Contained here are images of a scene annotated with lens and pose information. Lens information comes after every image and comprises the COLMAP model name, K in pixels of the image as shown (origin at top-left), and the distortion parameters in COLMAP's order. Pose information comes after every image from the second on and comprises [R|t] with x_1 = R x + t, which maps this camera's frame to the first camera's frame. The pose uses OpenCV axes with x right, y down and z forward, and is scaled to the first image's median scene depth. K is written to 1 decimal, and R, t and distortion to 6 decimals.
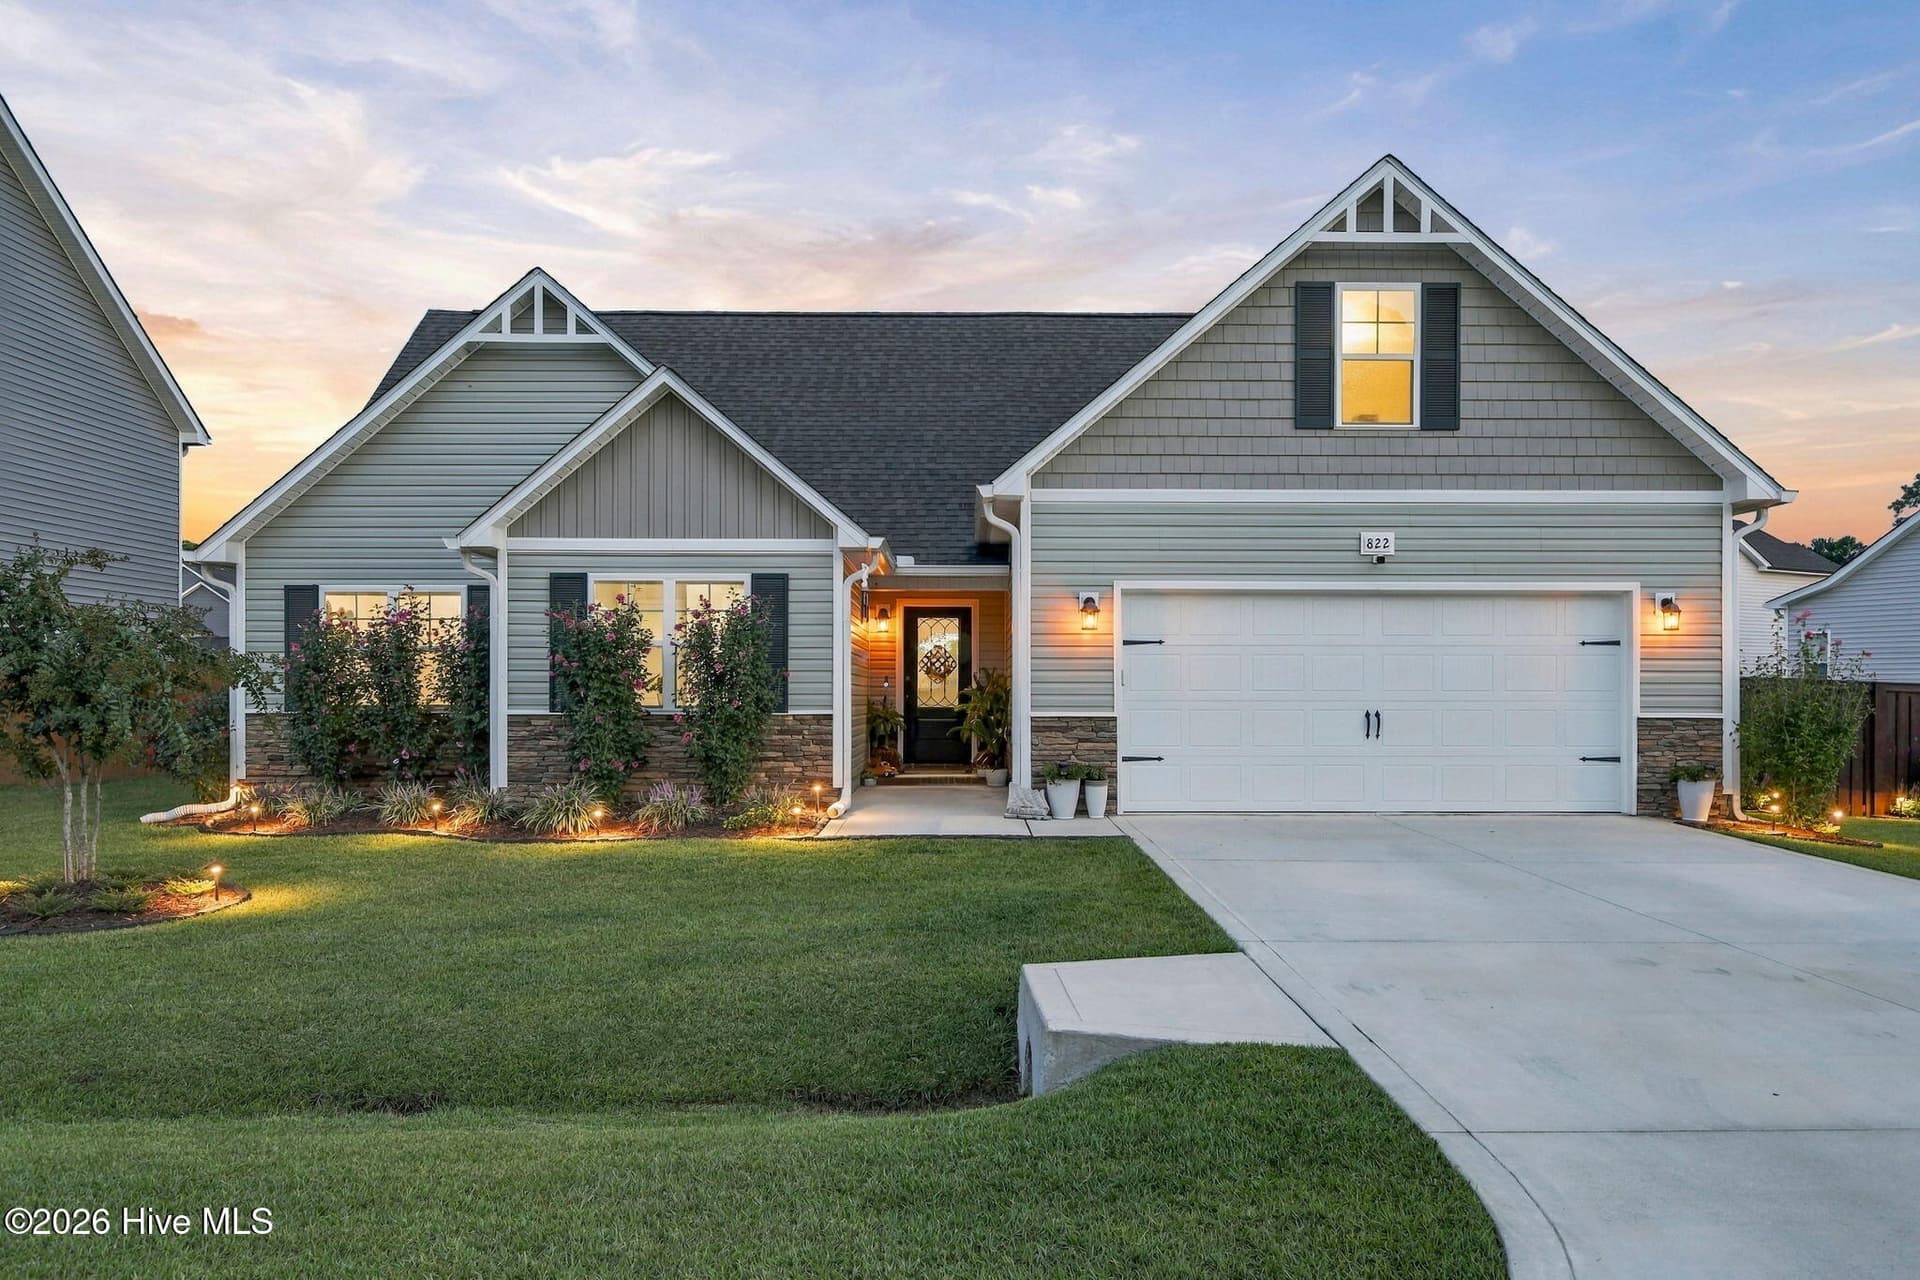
lens RADIAL K [[1467.3, 0, 963.0], [0, 1467.3, 703.3], [0, 0, 1]] dist [-0.000721, 0.000485]
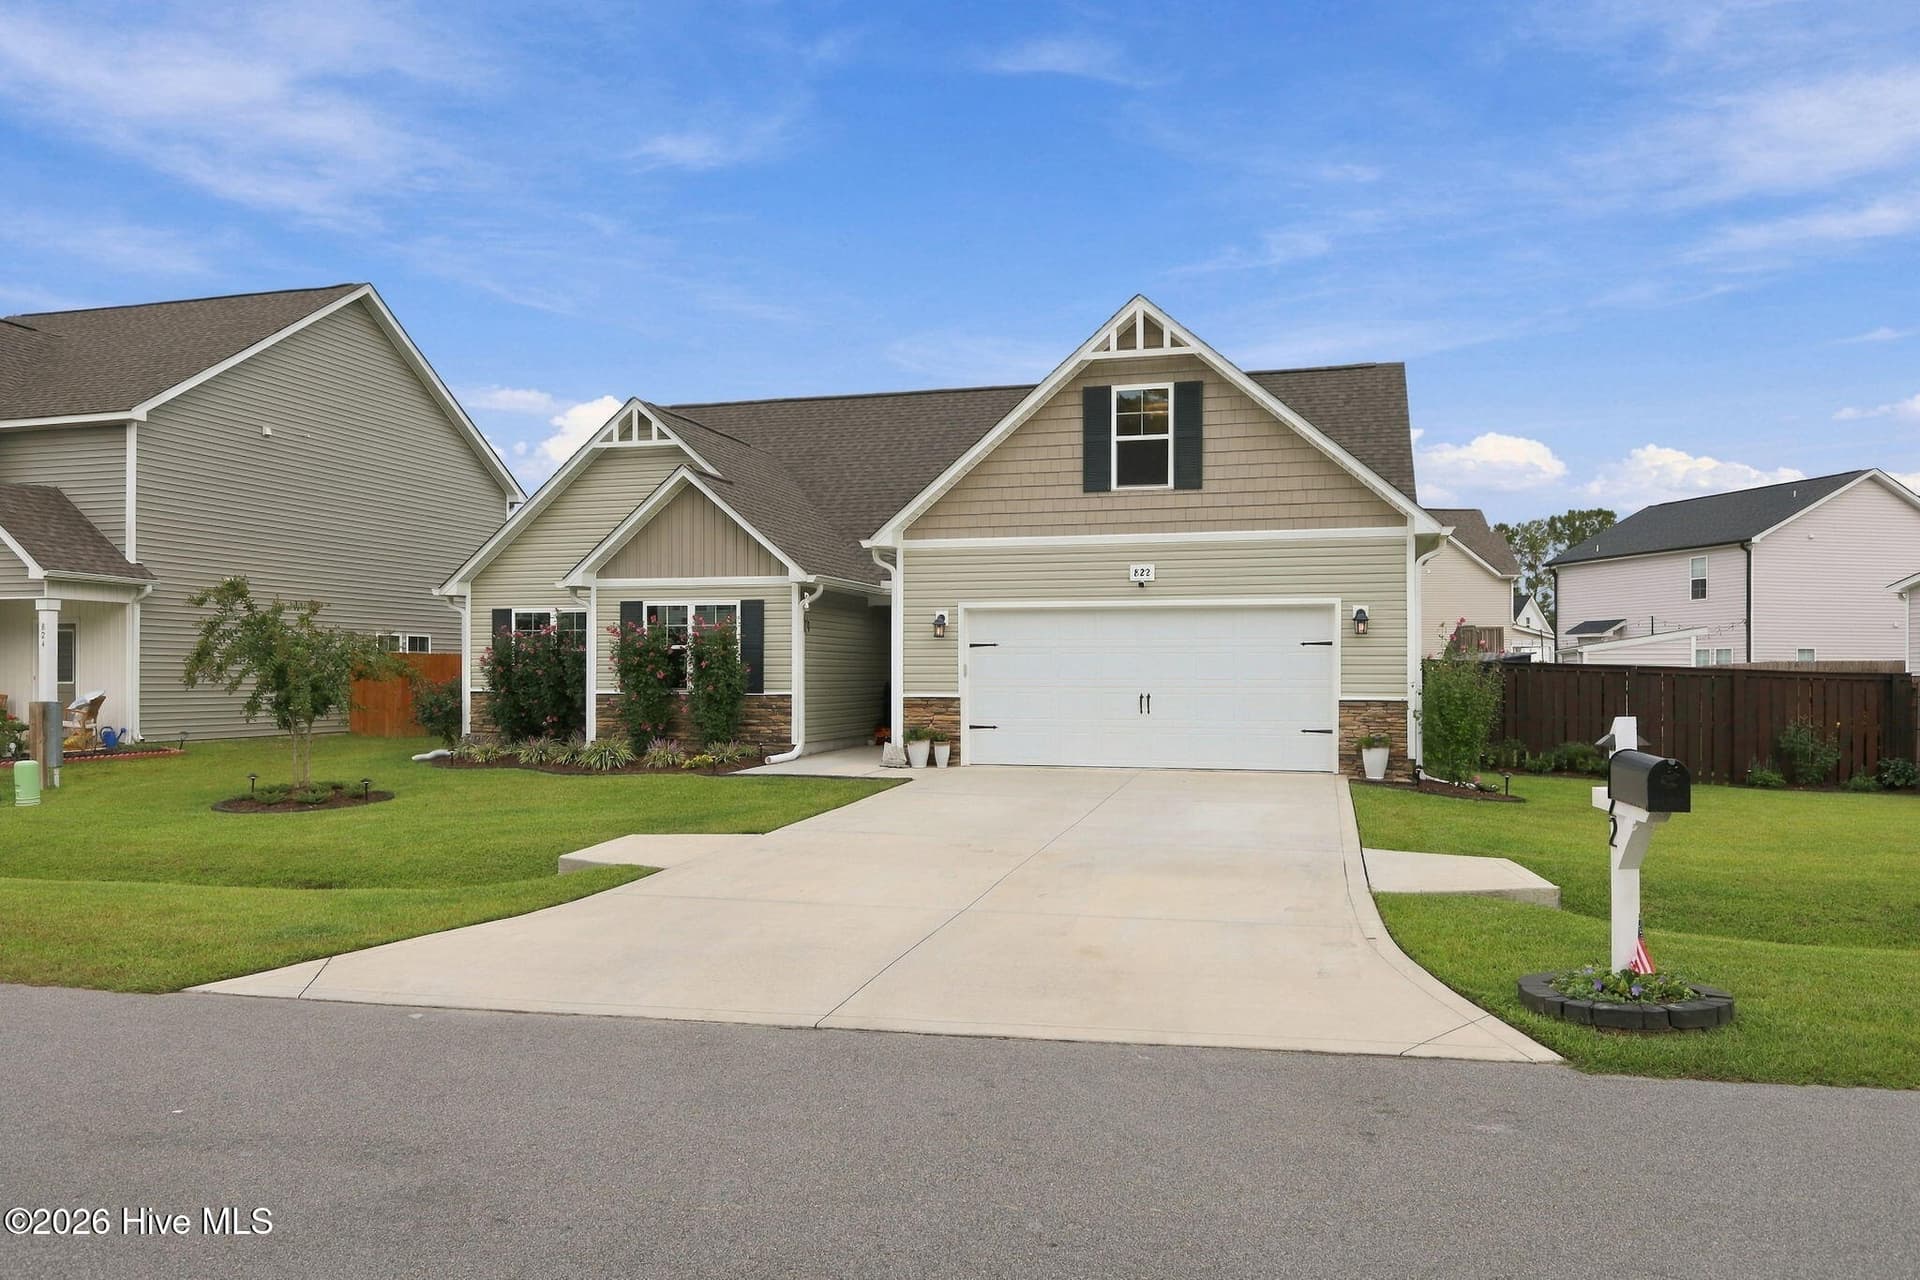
lens RADIAL K [[1337.3, 0, 957.9], [0, 1337.3, 665.9], [0, 0, 1]] dist [0.000728, 0.001529]
pose [[0.960363, -0.001265, -0.278750, 0.466116], [-0.001270, 0.999959, -0.008915, -0.009858], [0.278750, 0.008915, 0.960322, -0.255268]]
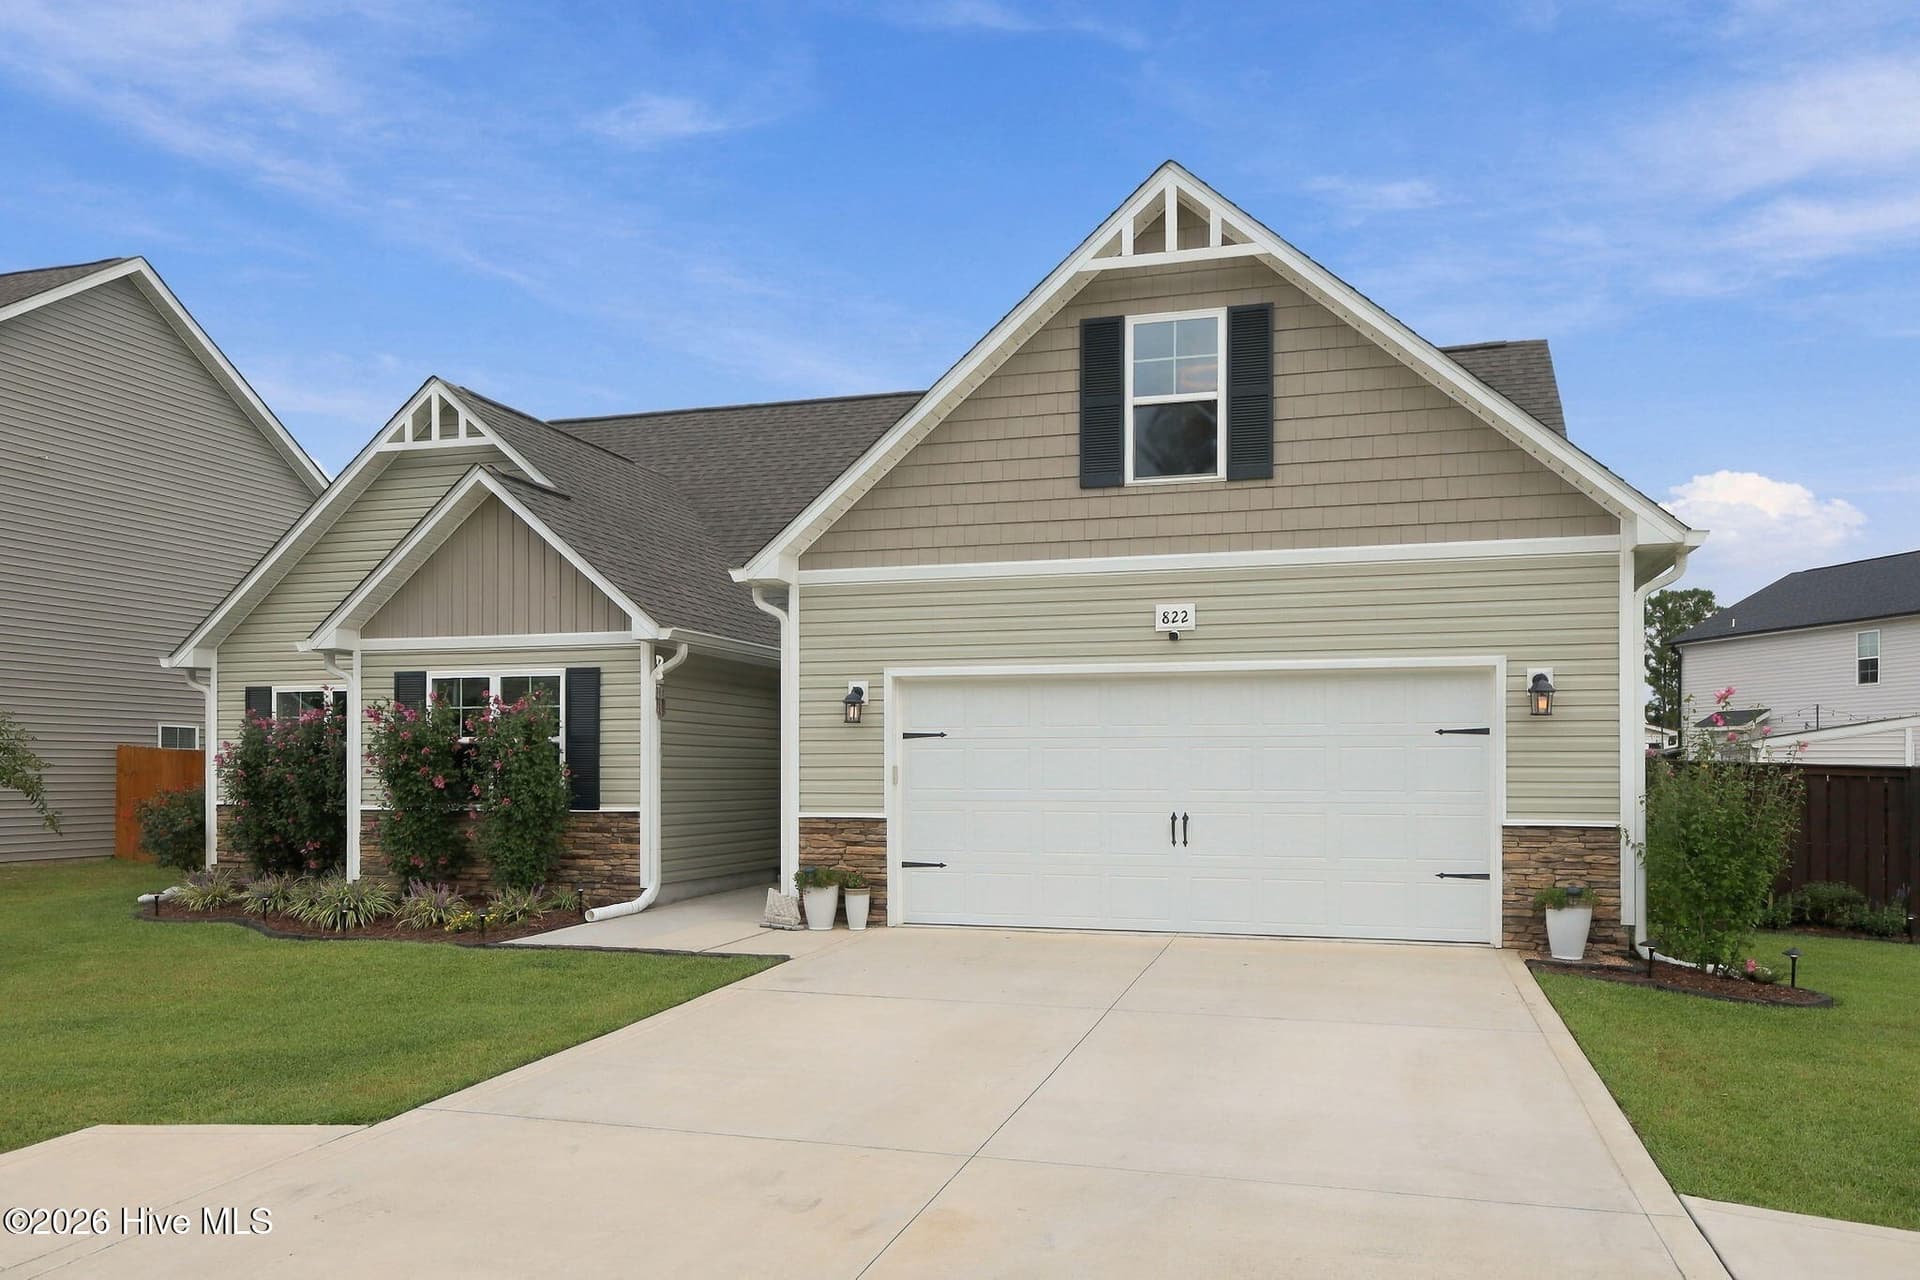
lens RADIAL K [[1417.3, 0, 955.0], [0, 1417.3, 769.3], [0, 0, 1]] dist [-0.001091, -0.000439]
pose [[0.954629, -0.001069, -0.297796, 0.405122], [-0.000872, 0.999979, -0.006385, -0.015267], [0.297797, 0.006355, 0.954608, 0.176548]]
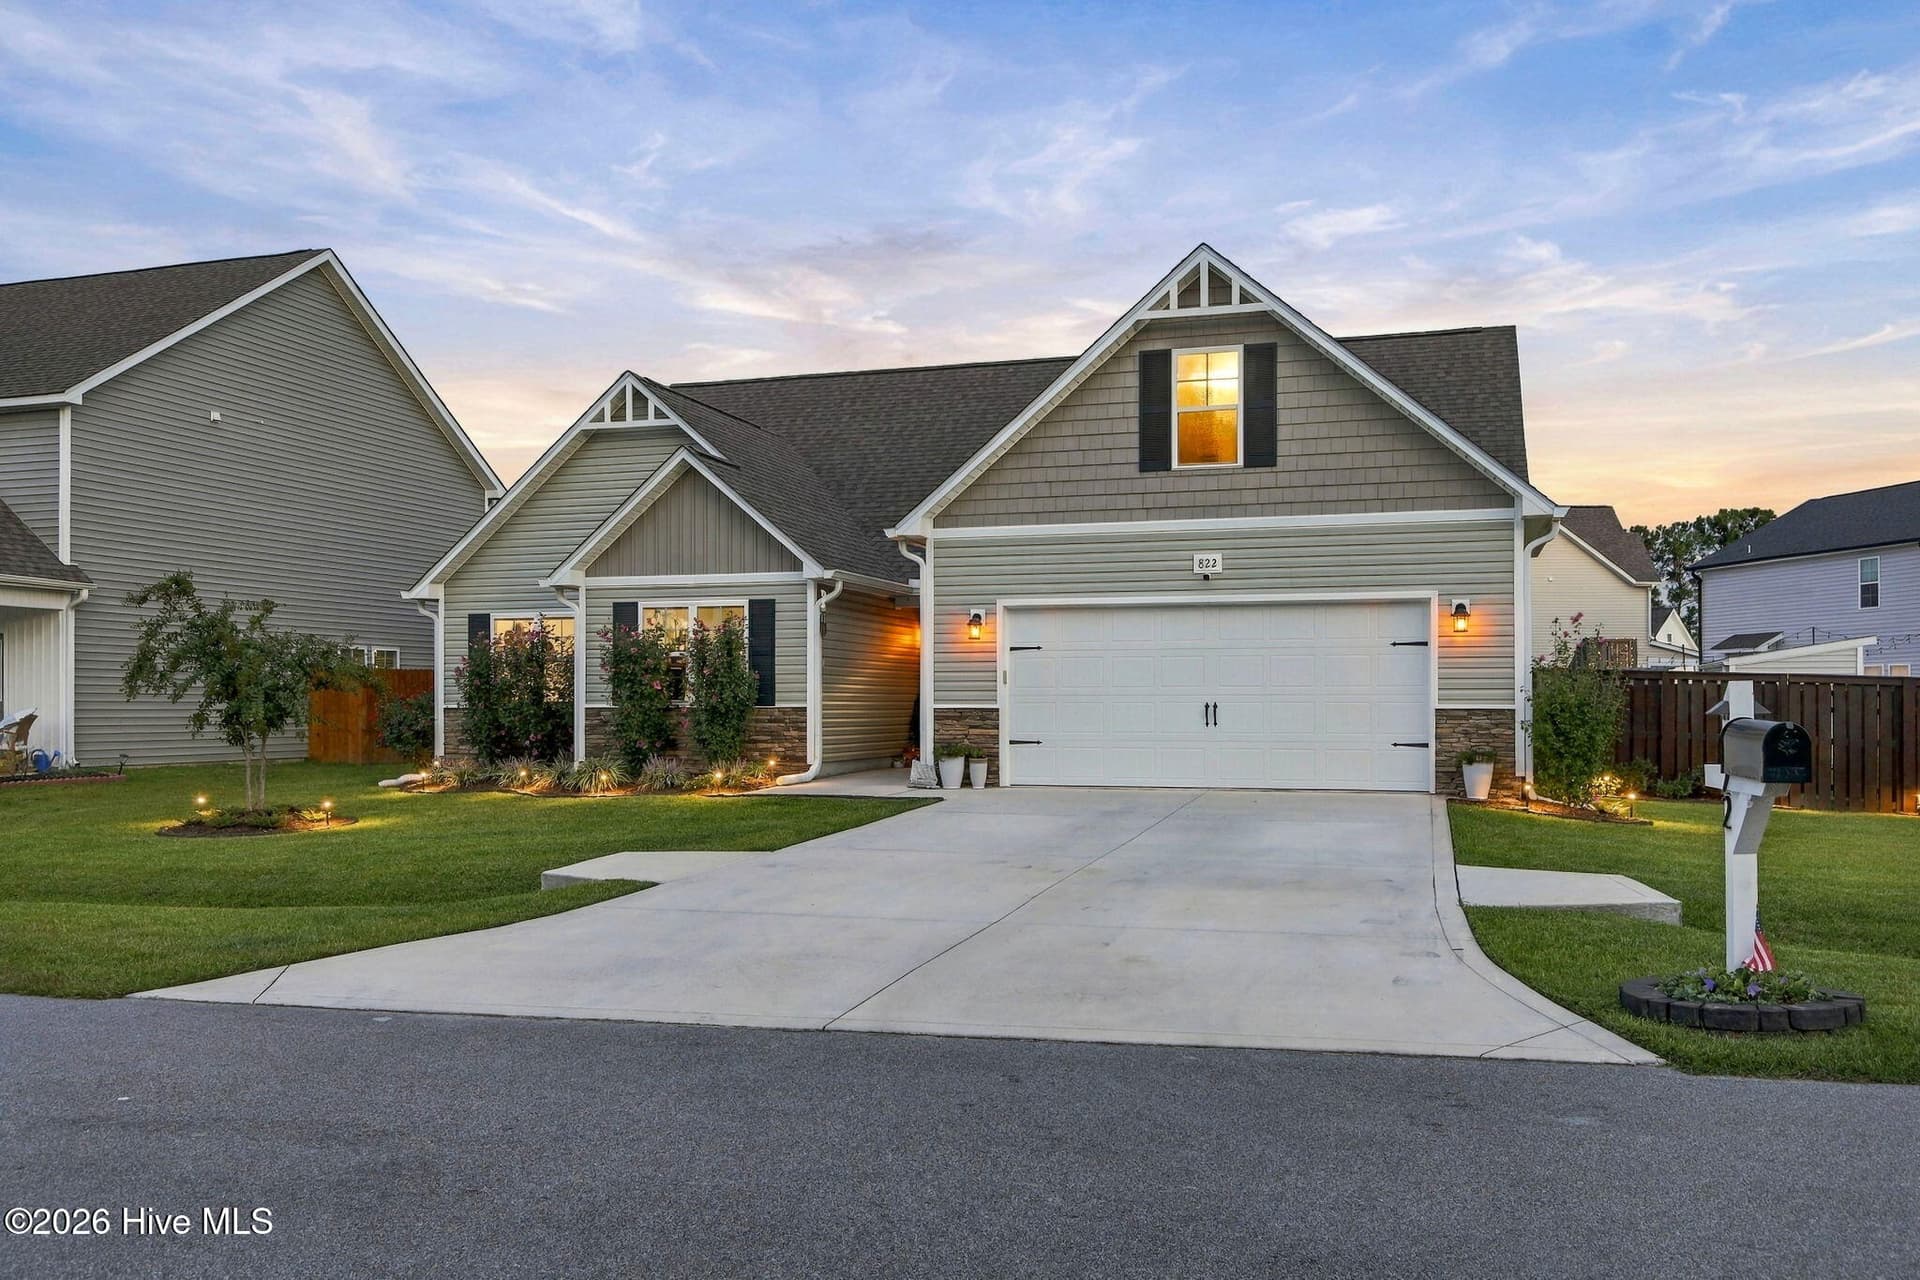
lens RADIAL K [[1549.3, 0, 959.4], [0, 1549.3, 695.5], [0, 0, 1]] dist [0.001277, -0.001242]
pose [[0.951906, -0.003698, -0.306369, 0.476674], [0.000594, 0.999948, -0.010223, 0.011847], [0.306390, 0.009550, 0.951858, -0.267688]]
